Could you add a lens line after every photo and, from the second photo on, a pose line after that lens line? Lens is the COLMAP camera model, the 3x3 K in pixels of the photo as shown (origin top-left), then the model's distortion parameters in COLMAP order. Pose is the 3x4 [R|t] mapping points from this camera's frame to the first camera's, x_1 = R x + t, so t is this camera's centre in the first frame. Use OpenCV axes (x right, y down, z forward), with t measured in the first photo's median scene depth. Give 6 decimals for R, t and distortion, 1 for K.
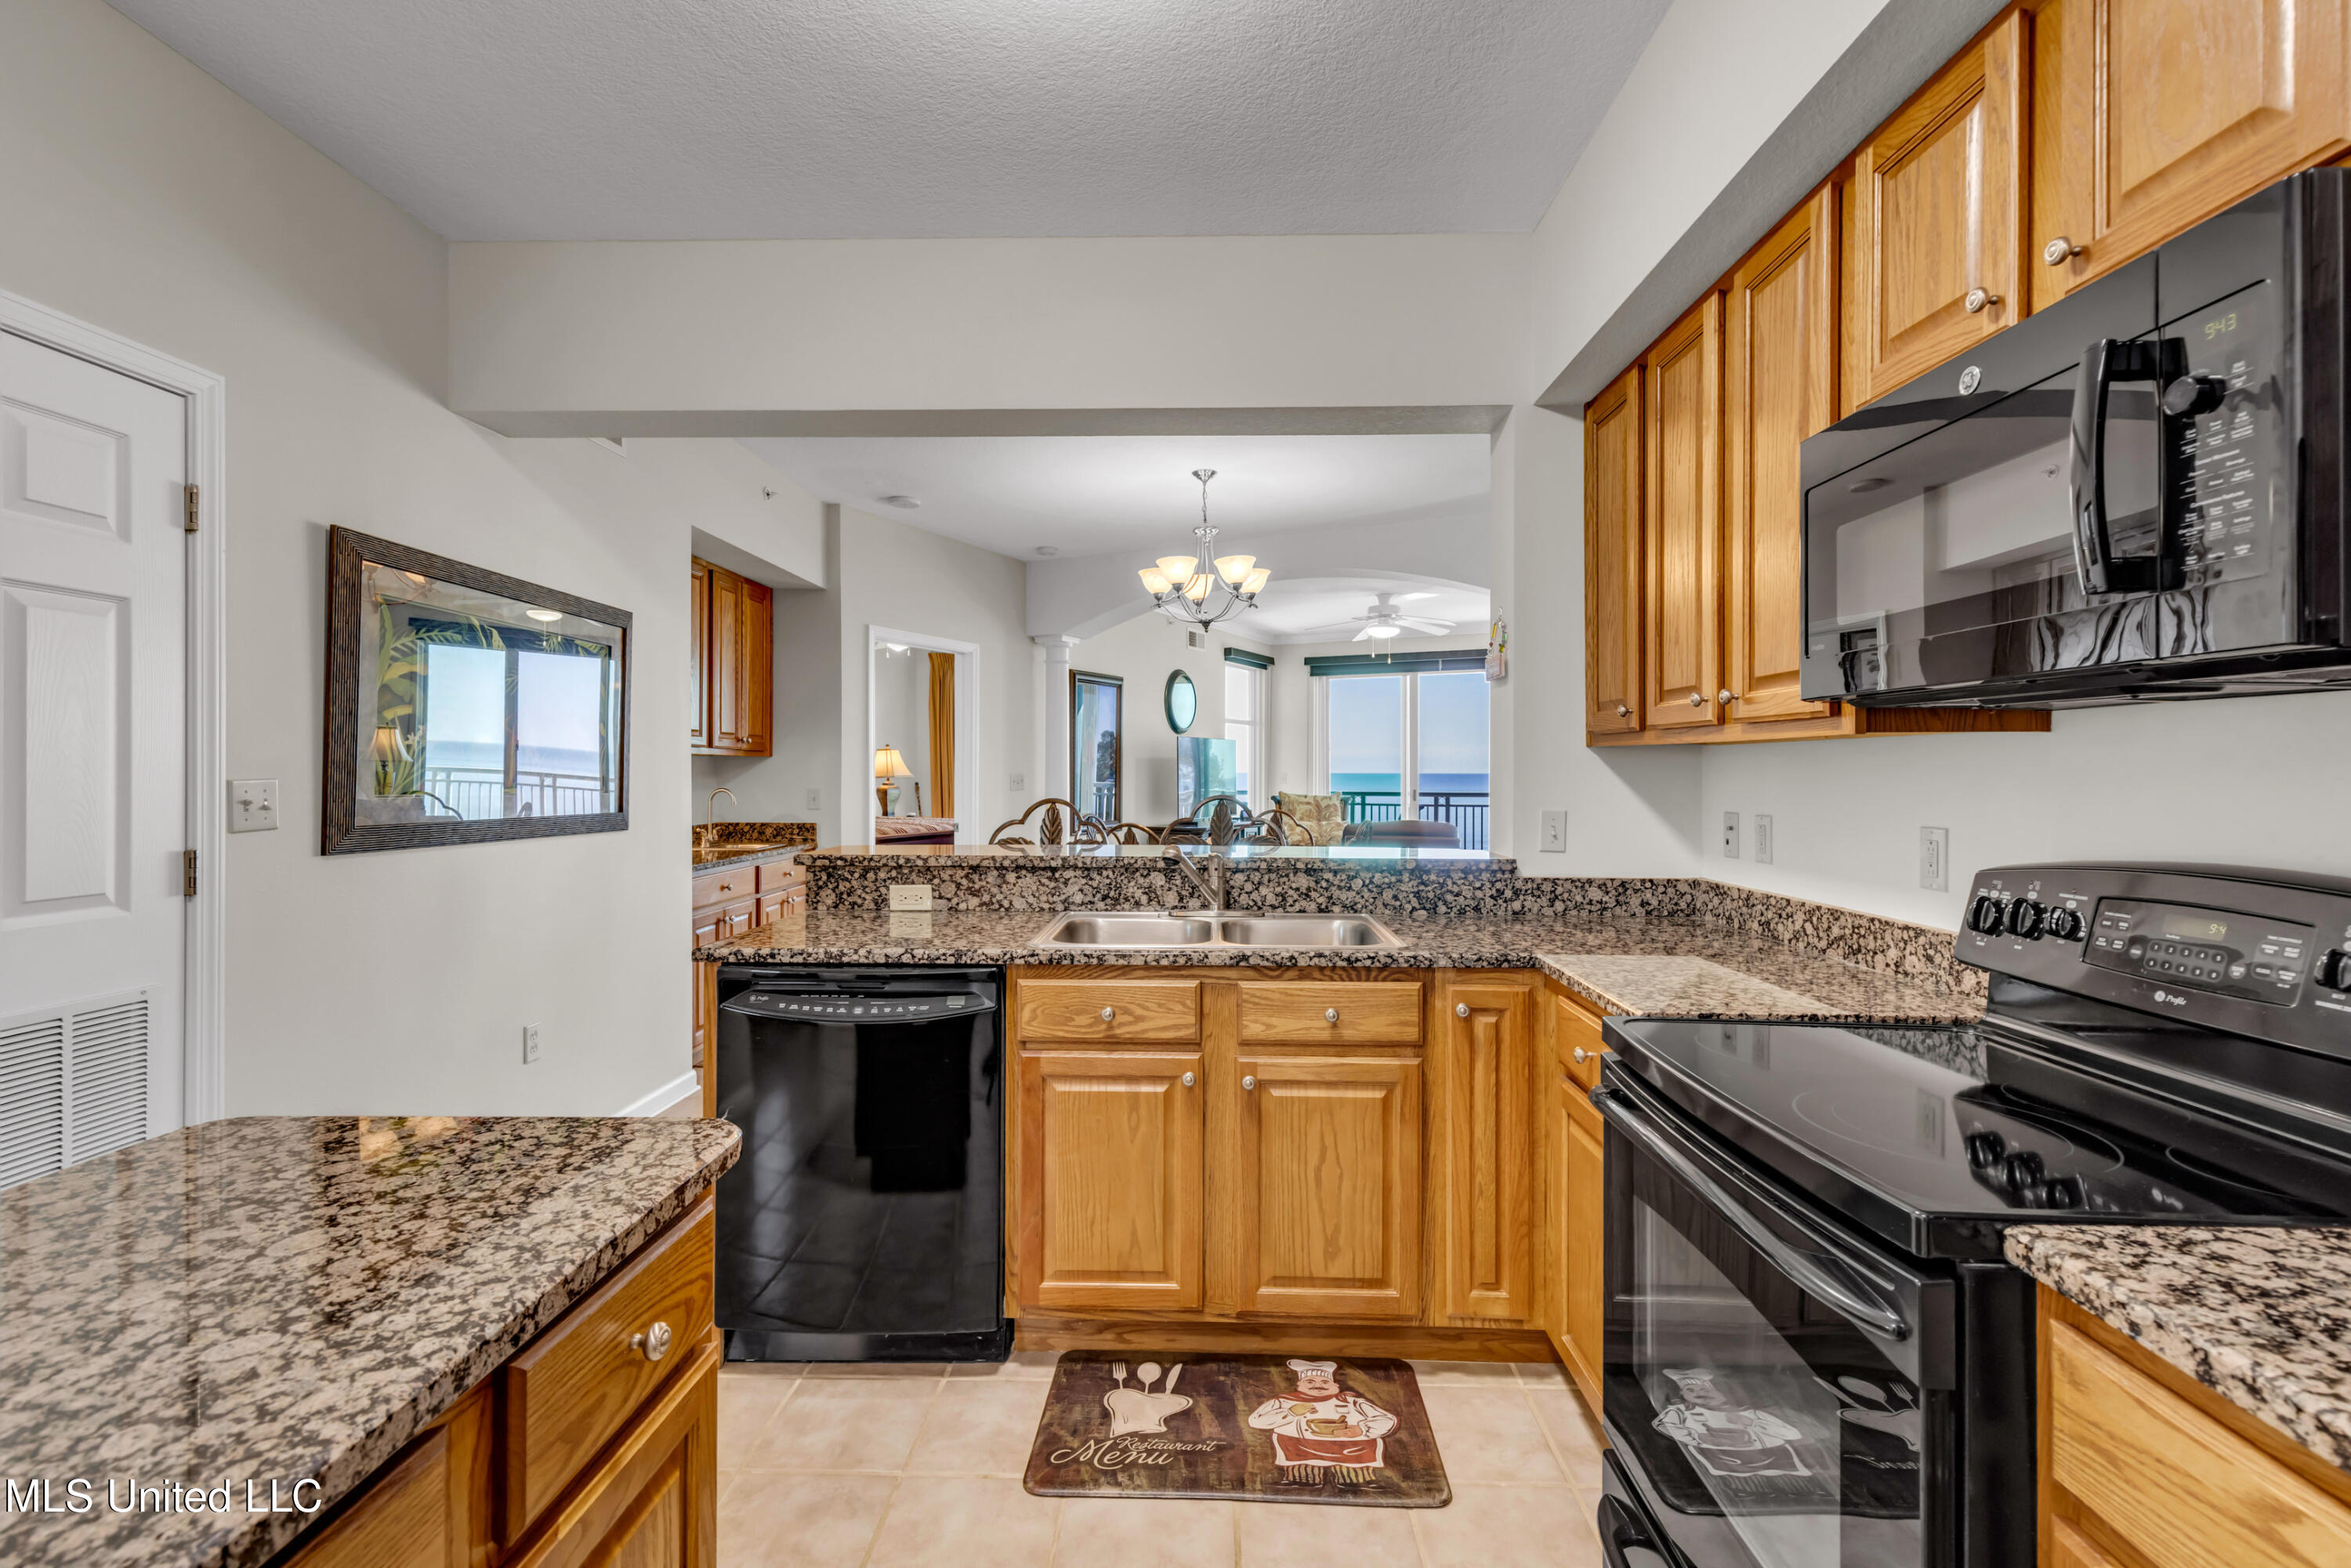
lens RADIAL K [[1067.5, 0, 1188.7], [0, 1067.5, 769.8], [0, 0, 1]] dist [0.002532, 0.001252]
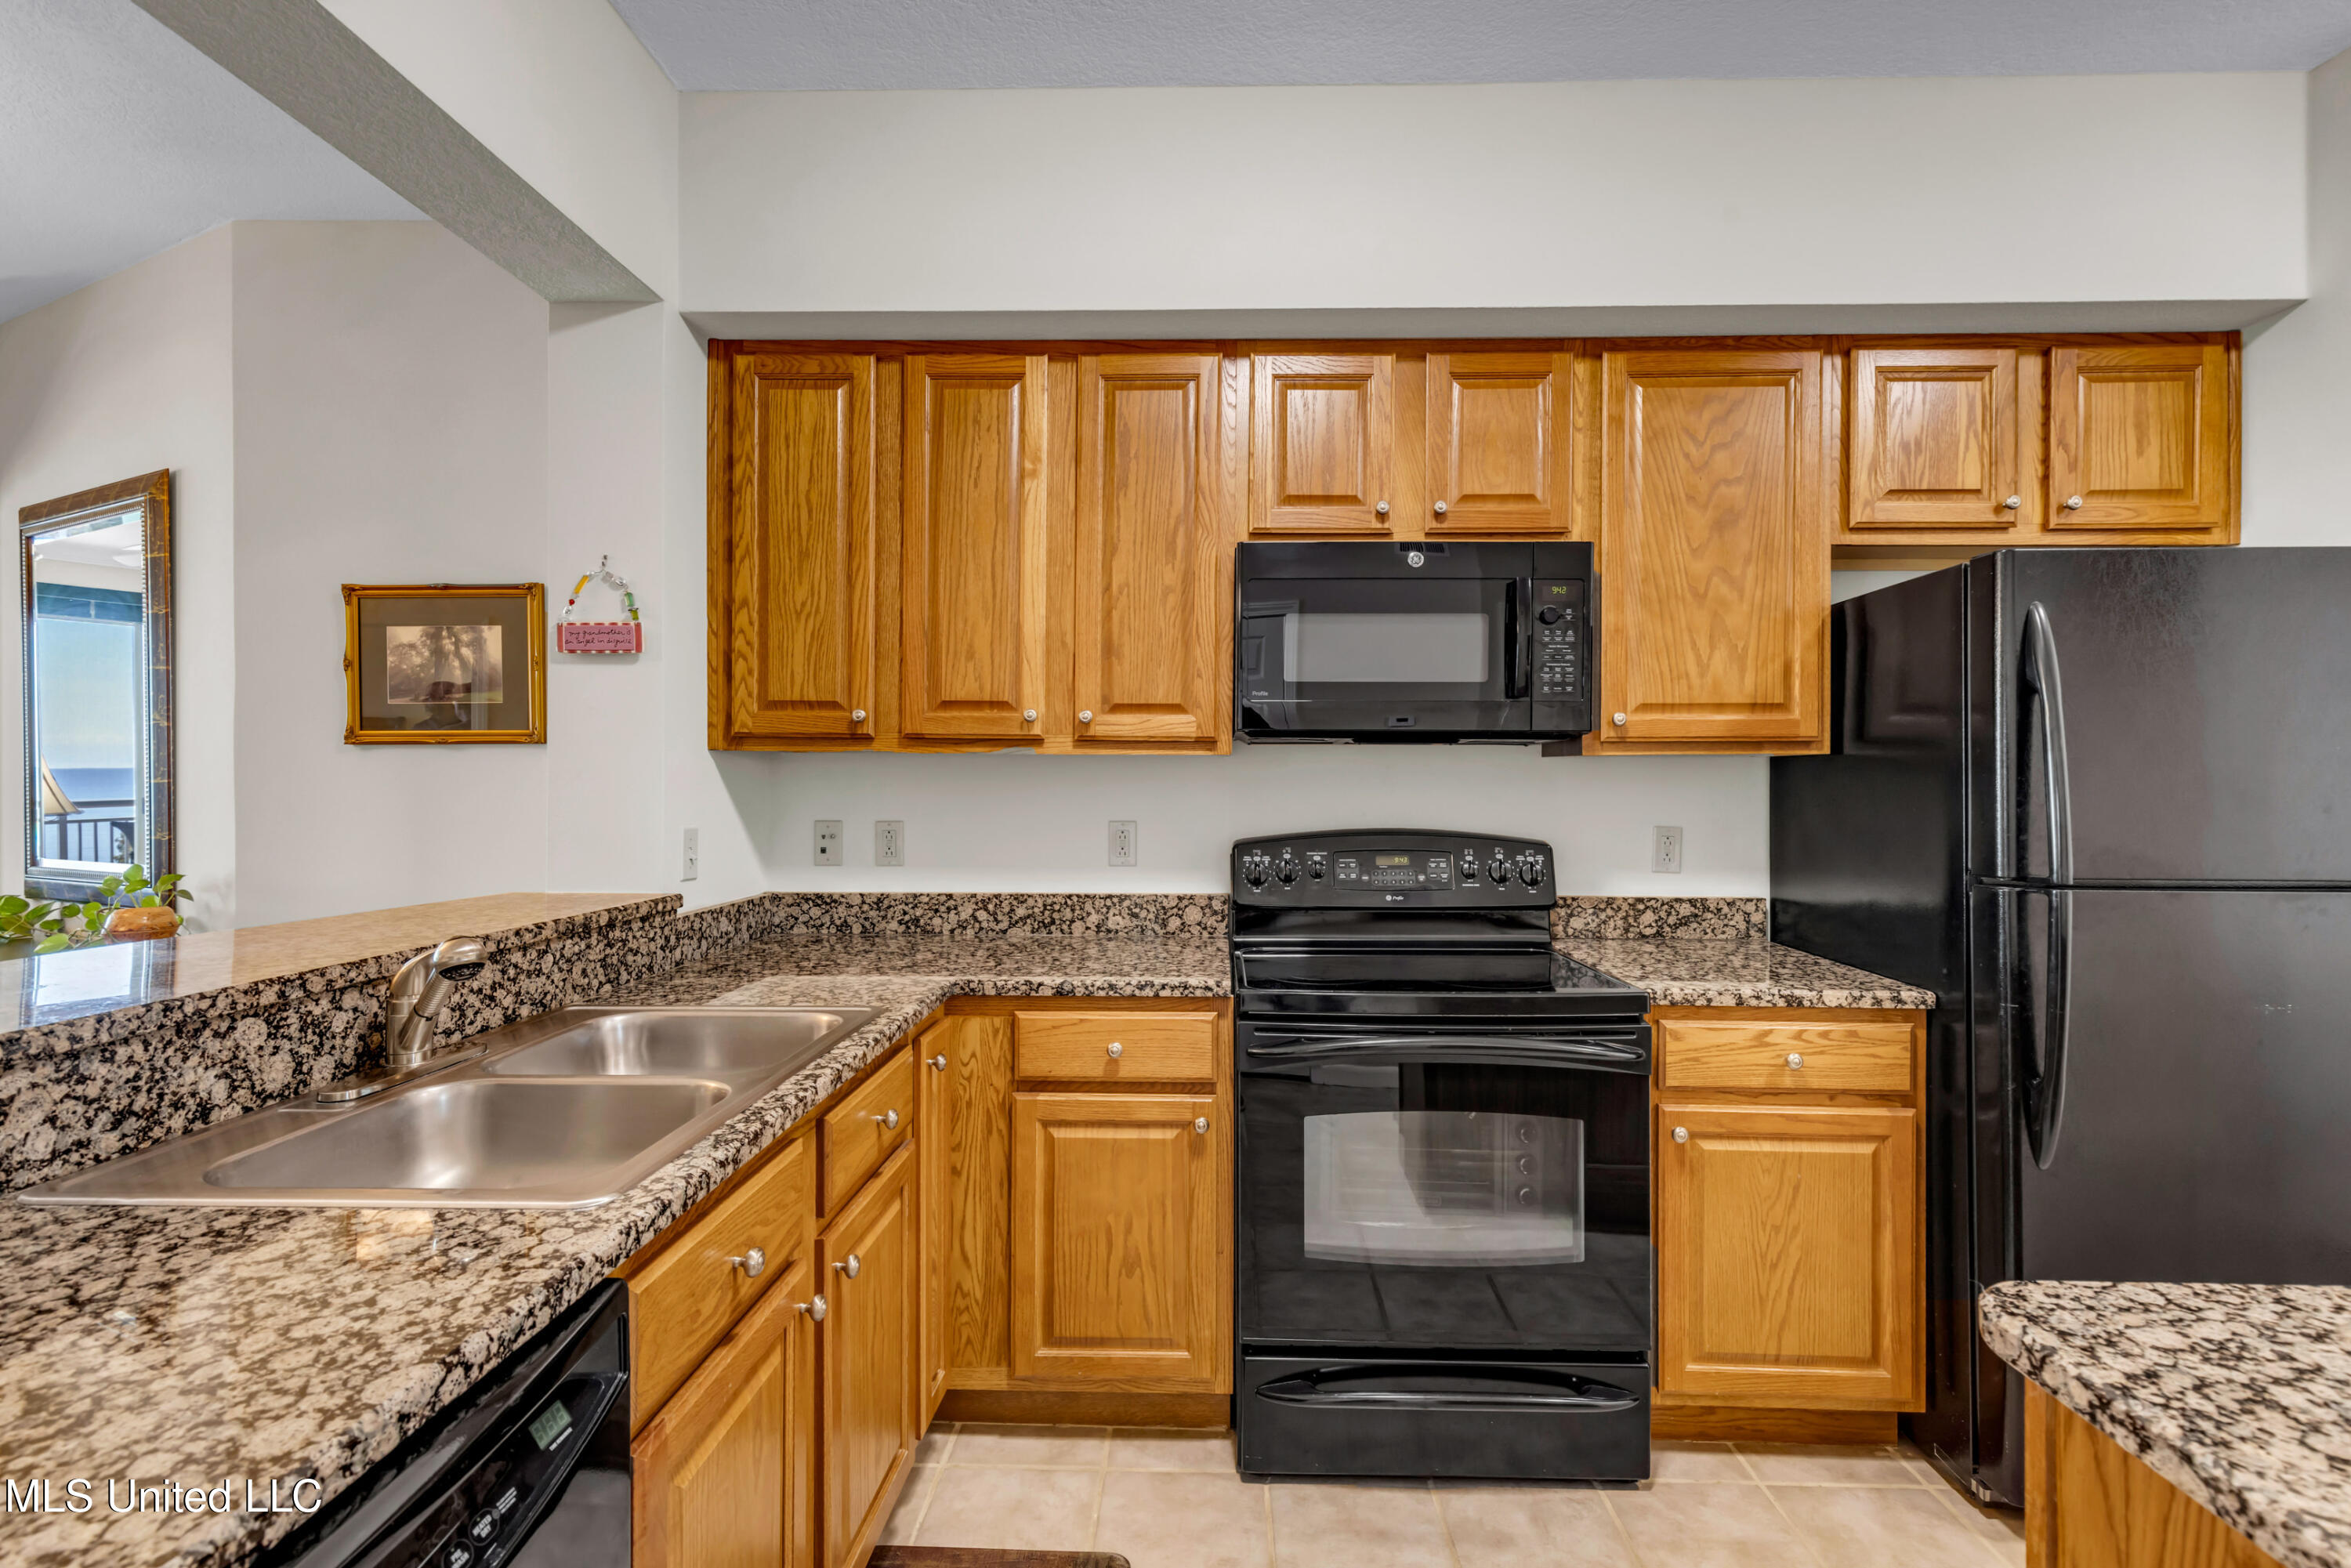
lens RADIAL K [[1067.5, 0, 1188.7], [0, 1067.5, 769.8], [0, 0, 1]] dist [0.002532, 0.001252]
pose [[-0.003503, 0.005632, 0.999978, -0.661343], [-0.003609, 0.999978, -0.005644, -0.004224], [-0.999987, -0.003628, -0.003482, 0.894089]]
